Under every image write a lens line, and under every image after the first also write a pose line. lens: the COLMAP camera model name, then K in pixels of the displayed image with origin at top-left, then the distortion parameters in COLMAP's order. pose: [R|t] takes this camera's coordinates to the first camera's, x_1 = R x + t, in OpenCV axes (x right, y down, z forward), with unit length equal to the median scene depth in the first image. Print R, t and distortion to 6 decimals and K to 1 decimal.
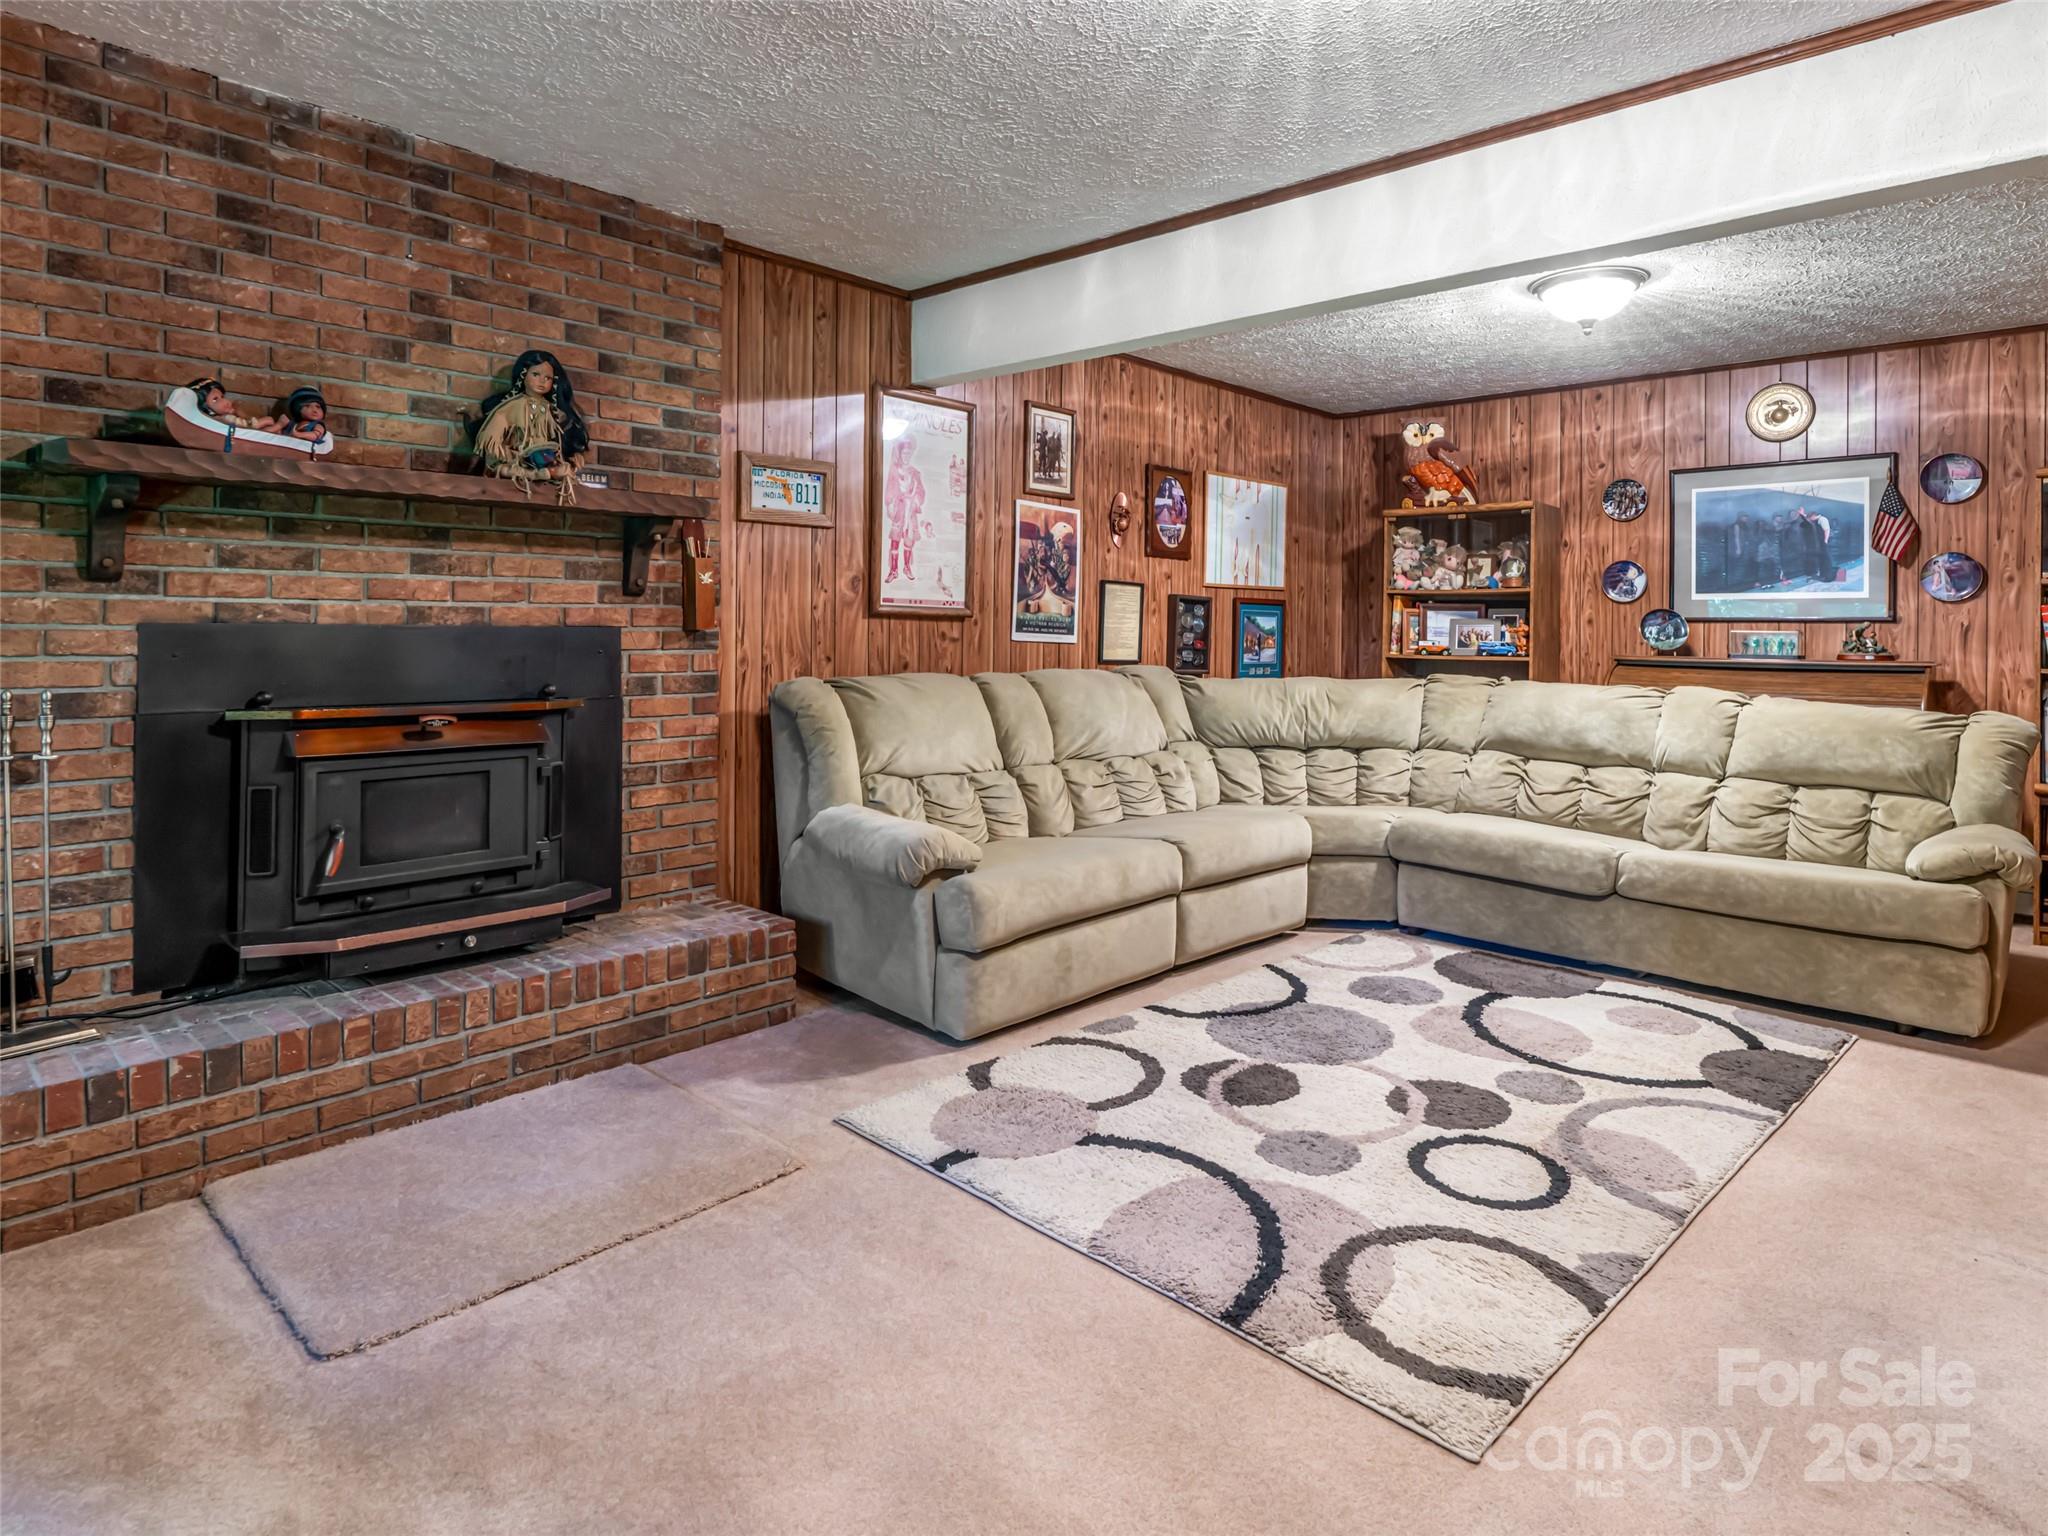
lens RADIAL K [[1153.1, 0, 1024.0], [0, 1153.1, 768.0], [0, 0, 1]] dist [0.001455, 0.002069]
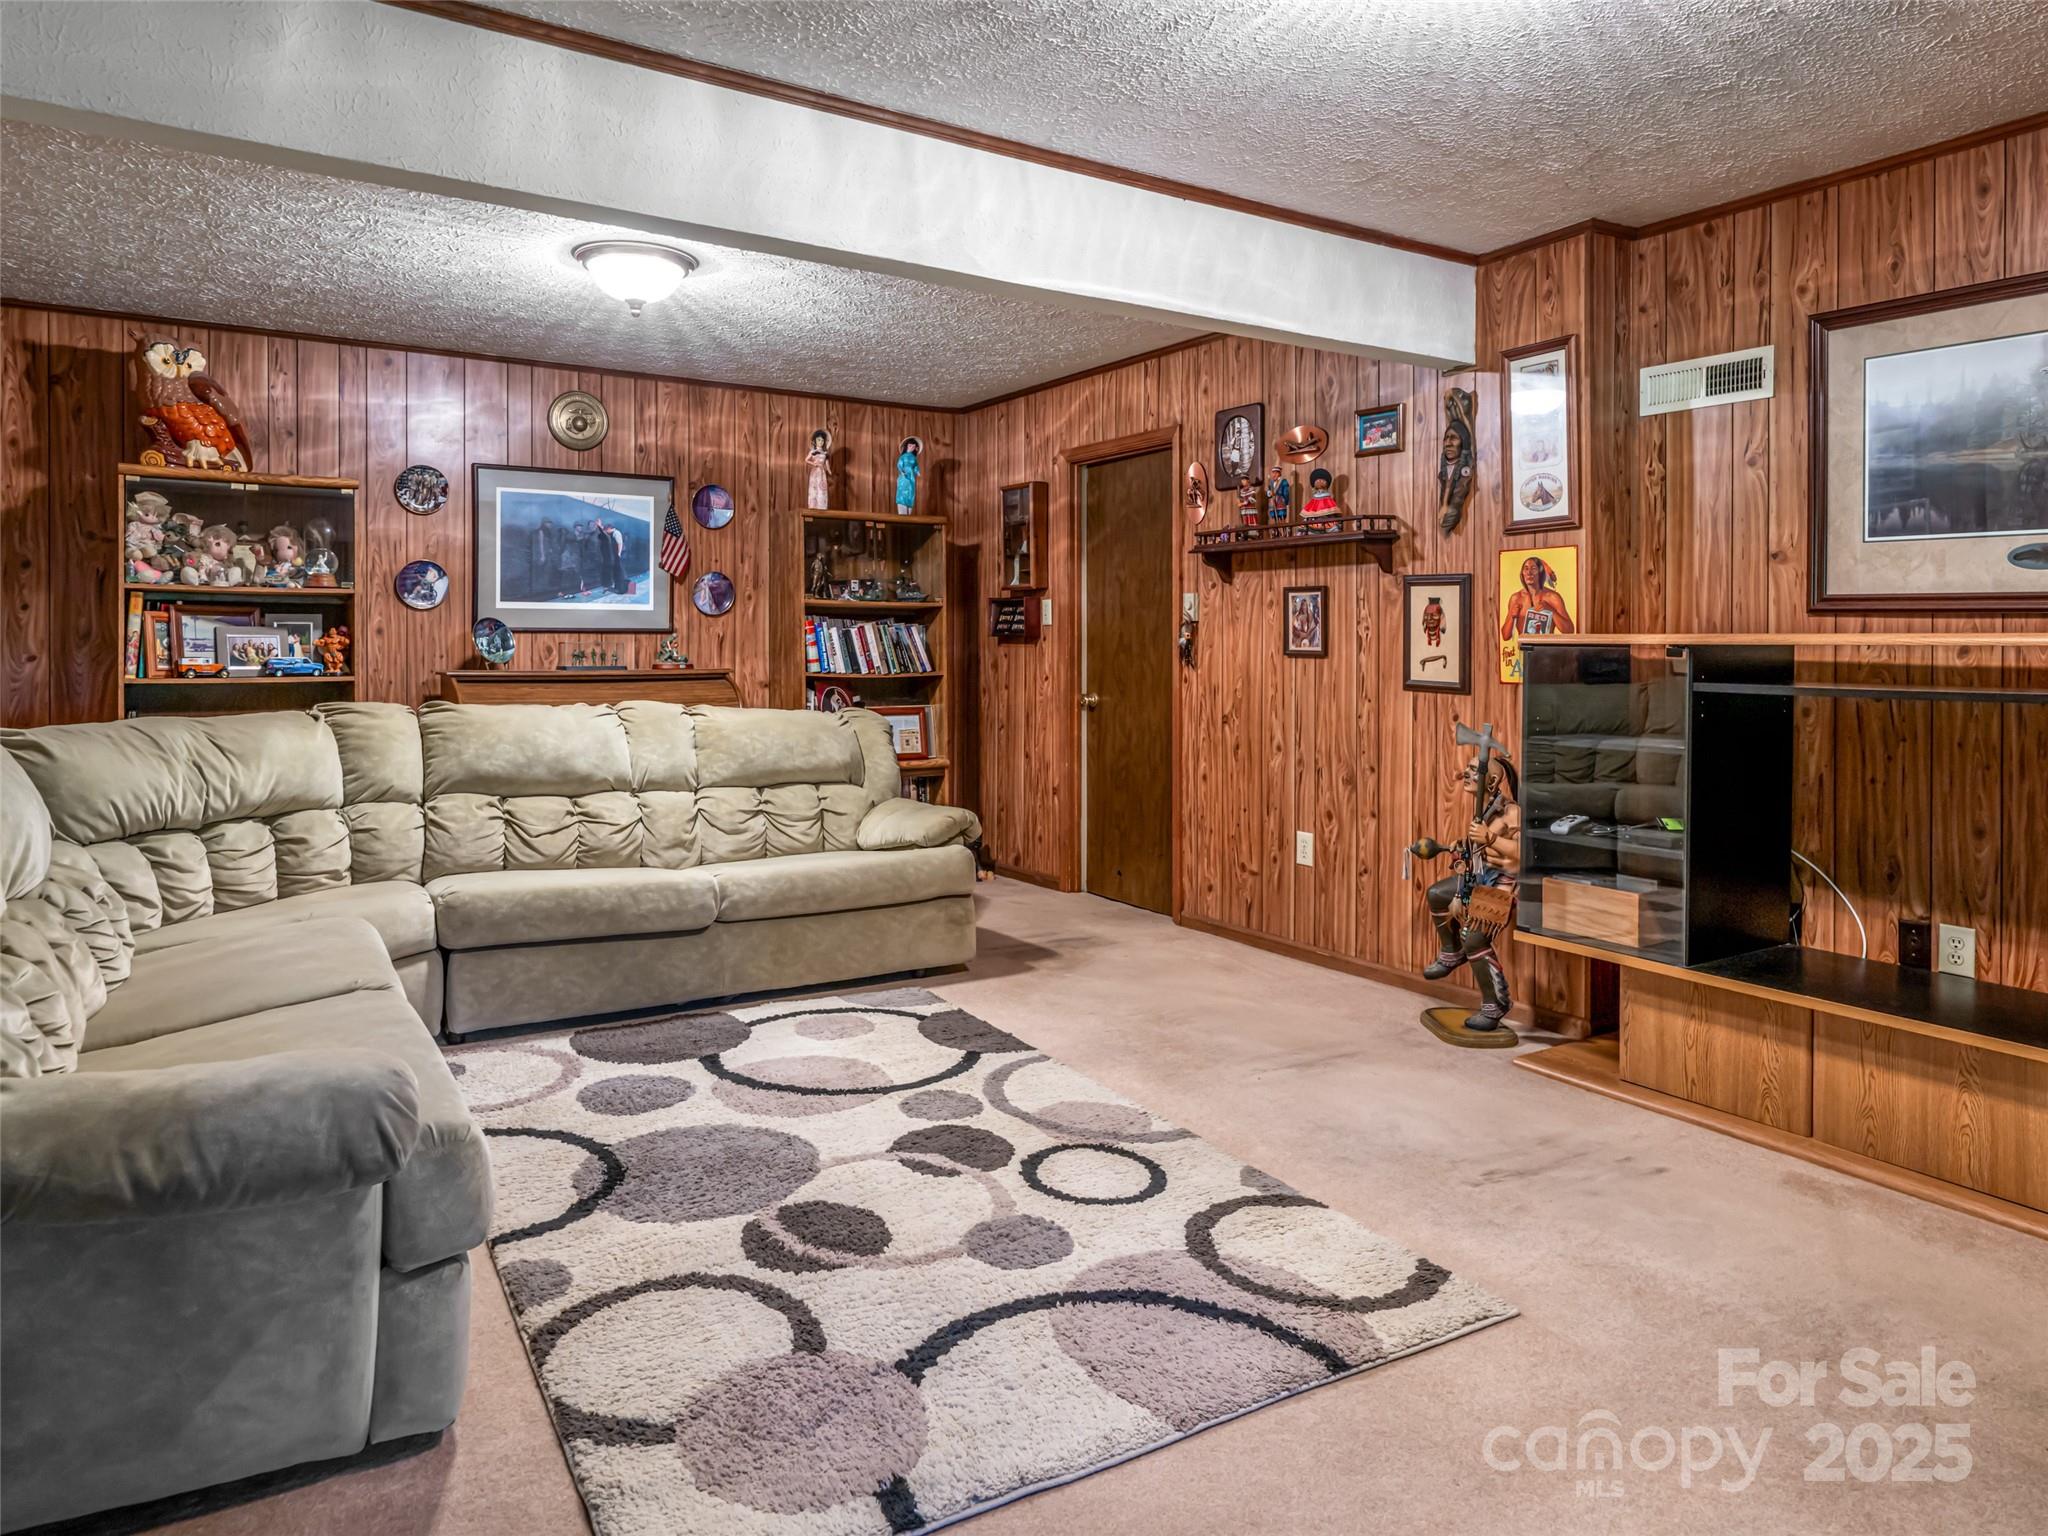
lens RADIAL K [[1313.4, 0, 1024.0], [0, 1313.4, 768.0], [0, 0, 1]] dist [0.000735, -0.000166]
pose [[0.246323, -0.098358, 0.964184, -0.380453], [0.116116, 0.990666, 0.071395, -0.052995], [-0.962207, 0.094370, 0.255445, 0.396101]]
